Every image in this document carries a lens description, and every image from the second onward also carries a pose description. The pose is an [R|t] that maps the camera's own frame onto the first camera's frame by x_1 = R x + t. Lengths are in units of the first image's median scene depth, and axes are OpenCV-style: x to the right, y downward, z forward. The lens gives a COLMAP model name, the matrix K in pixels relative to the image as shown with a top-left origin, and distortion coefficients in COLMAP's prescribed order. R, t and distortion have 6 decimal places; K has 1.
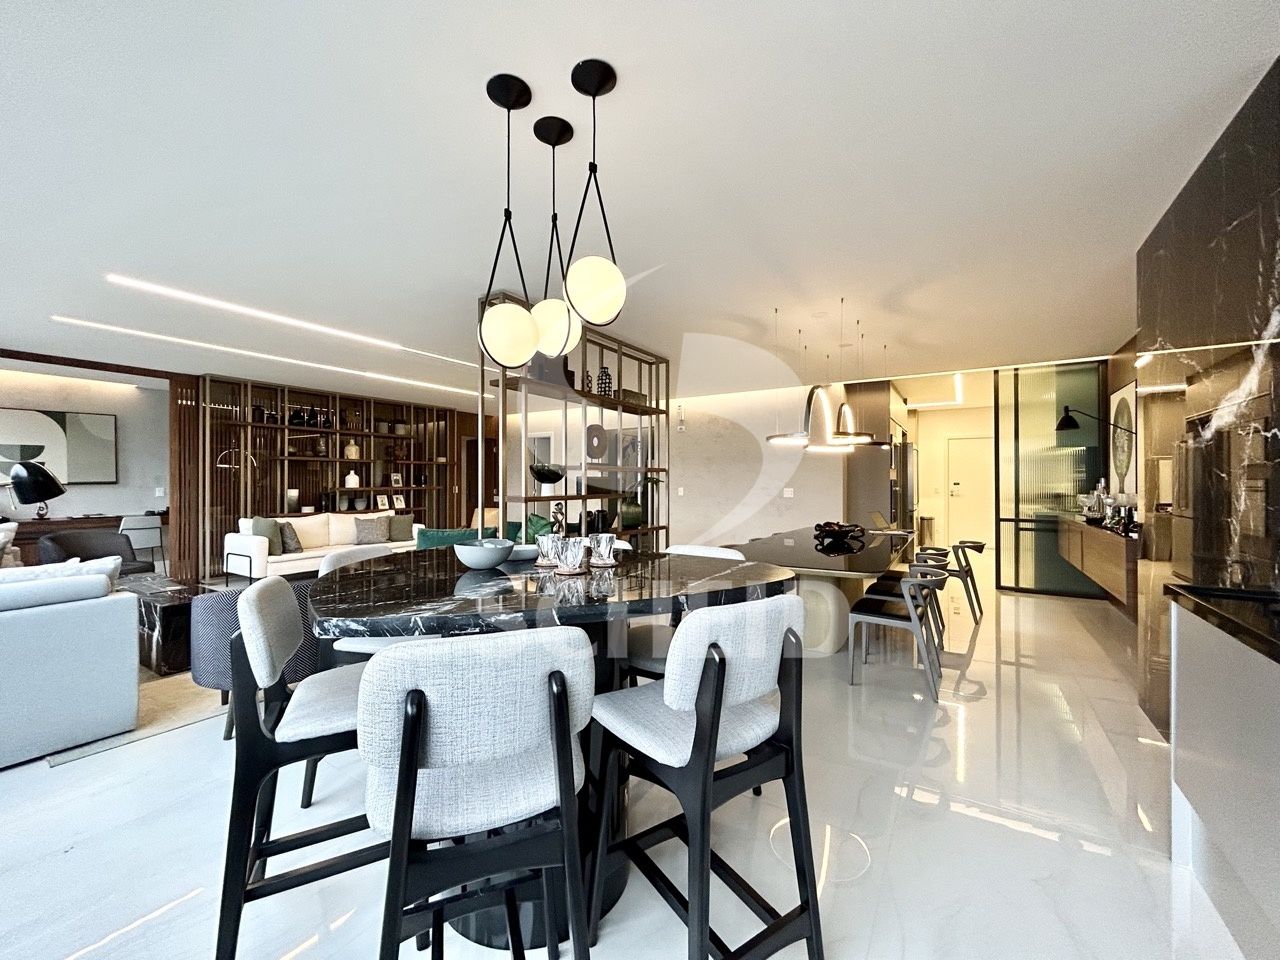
lens RADIAL K [[523.5, 0, 643.0], [0, 523.5, 483.0], [0, 0, 1]] dist [-0.002963, 0.001339]
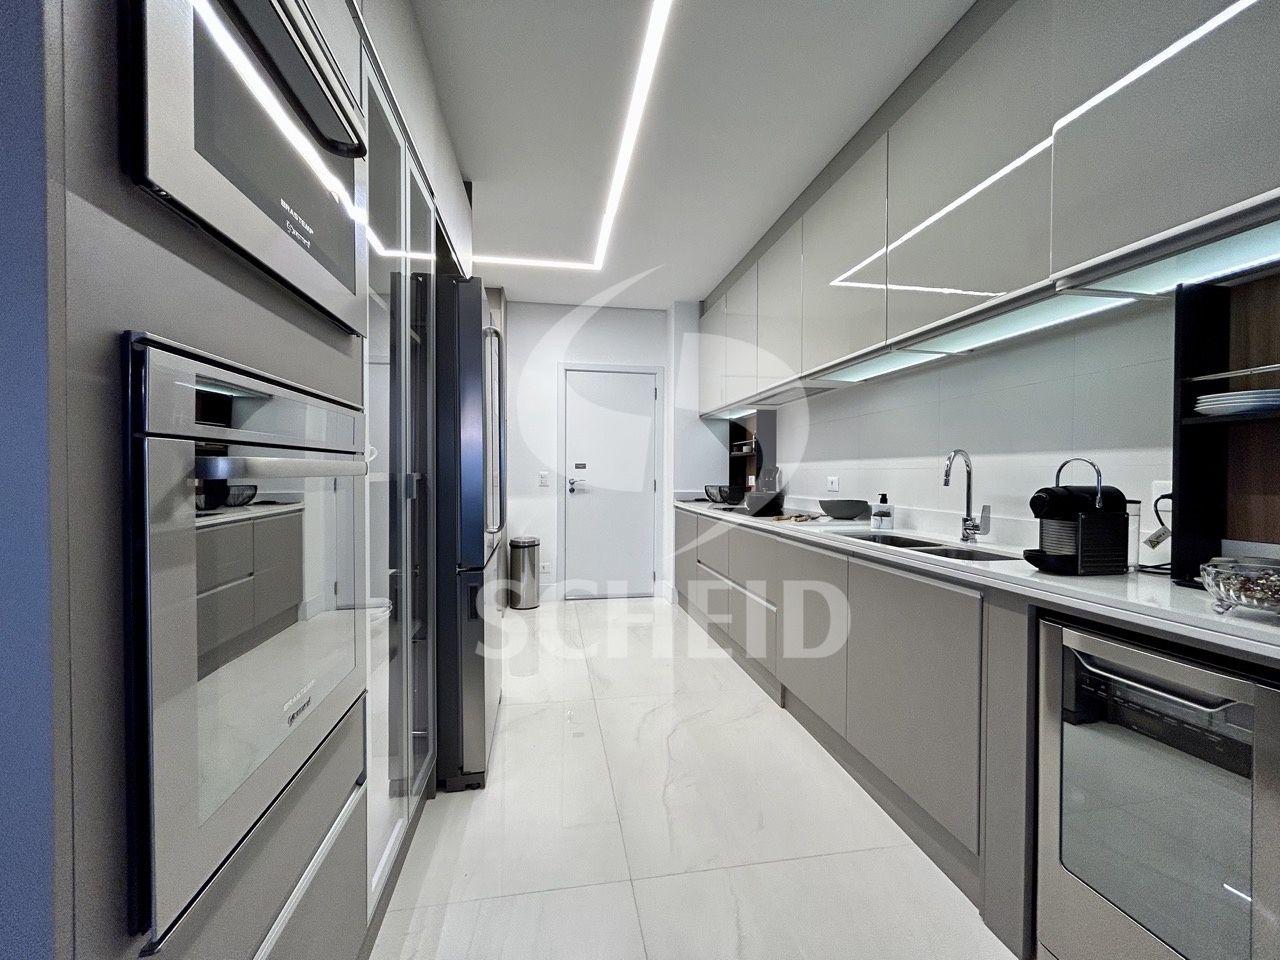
lens RADIAL K [[523.5, 0, 639.3], [0, 523.5, 479.5], [0, 0, 1]] dist [-0.002963, 0.001339]
pose [[0.743064, -0.007456, 0.669178, 0.542724], [-0.000180, 0.999936, 0.011342, 0.014269], [-0.669220, -0.008548, 0.743015, 1.032433]]
